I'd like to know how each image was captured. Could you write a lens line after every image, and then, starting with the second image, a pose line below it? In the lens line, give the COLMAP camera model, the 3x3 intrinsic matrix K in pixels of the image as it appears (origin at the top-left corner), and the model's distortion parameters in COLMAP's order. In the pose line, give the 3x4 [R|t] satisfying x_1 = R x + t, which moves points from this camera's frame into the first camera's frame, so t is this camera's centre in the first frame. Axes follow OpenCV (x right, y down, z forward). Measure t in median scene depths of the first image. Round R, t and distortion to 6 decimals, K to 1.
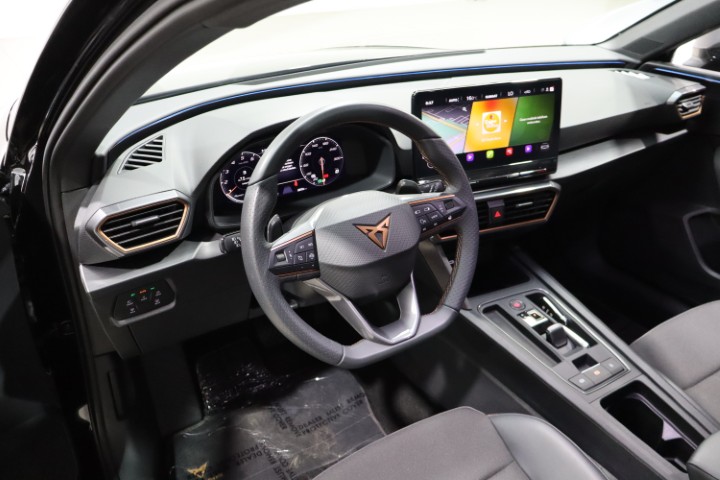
lens RADIAL K [[651.0, 0, 360.3], [0, 651.0, 238.9], [0, 0, 1]] dist [-0.007209, 0.081081]
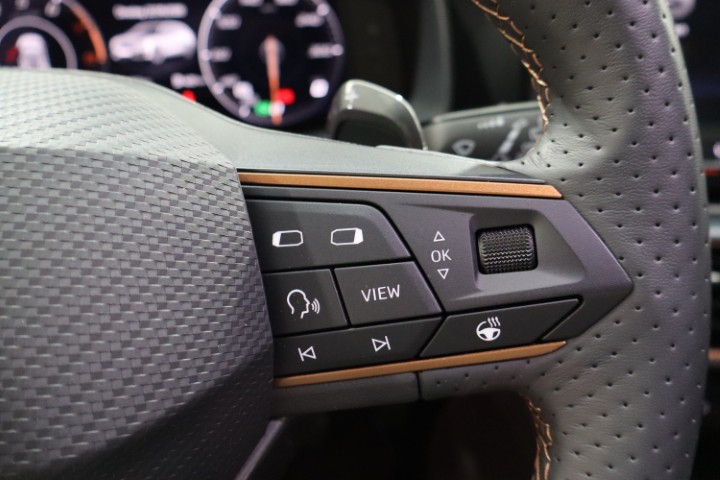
lens RADIAL K [[651.0, 0, 358.4], [0, 651.0, 237.4], [0, 0, 1]] dist [-0.007209, 0.081081]
pose [[0.878617, 0.224955, -0.421221, 0.141093], [-0.241357, 0.970324, 0.014764, -0.039967], [0.412042, 0.088692, 0.906838, 0.706872]]
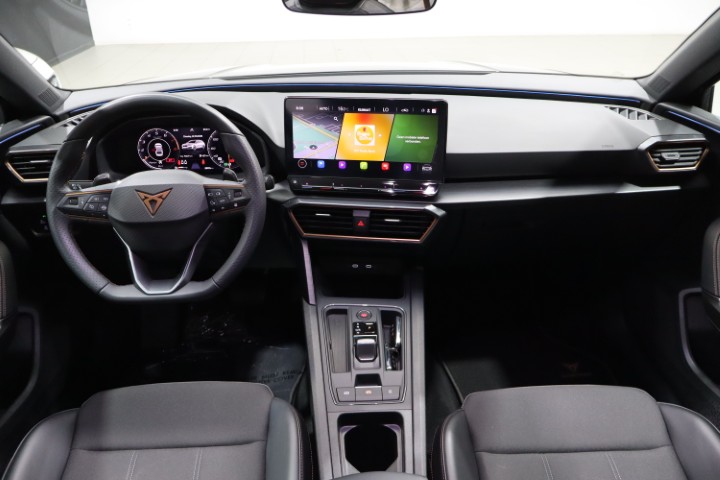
lens RADIAL K [[651.0, 0, 364.5], [0, 651.0, 240.9], [0, 0, 1]] dist [-0.007209, 0.081081]
pose [[0.851615, 0.211858, -0.479445, 0.734430], [-0.220609, 0.974590, 0.038797, -0.054073], [0.475482, 0.072730, 0.876714, 0.099788]]
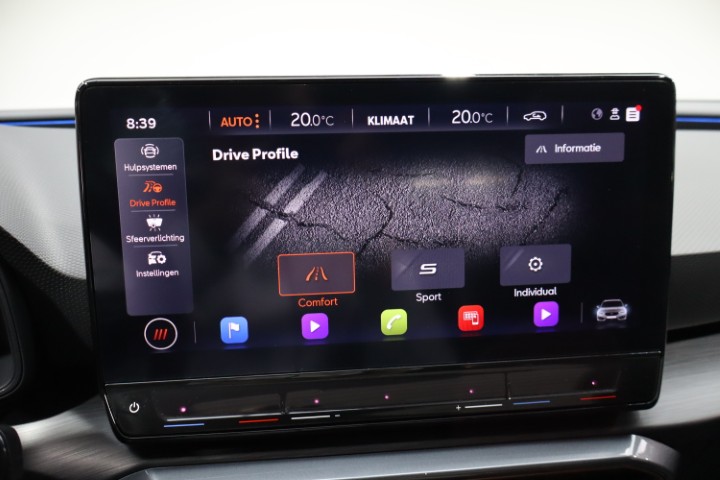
lens RADIAL K [[651.0, 0, 362.4], [0, 651.0, 242.1], [0, 0, 1]] dist [-0.007209, 0.081081]
pose [[0.961913, 0.060055, -0.266678, 0.264521], [-0.114560, 0.974328, -0.193805, -0.108088], [0.248193, 0.216975, 0.944099, 0.726314]]
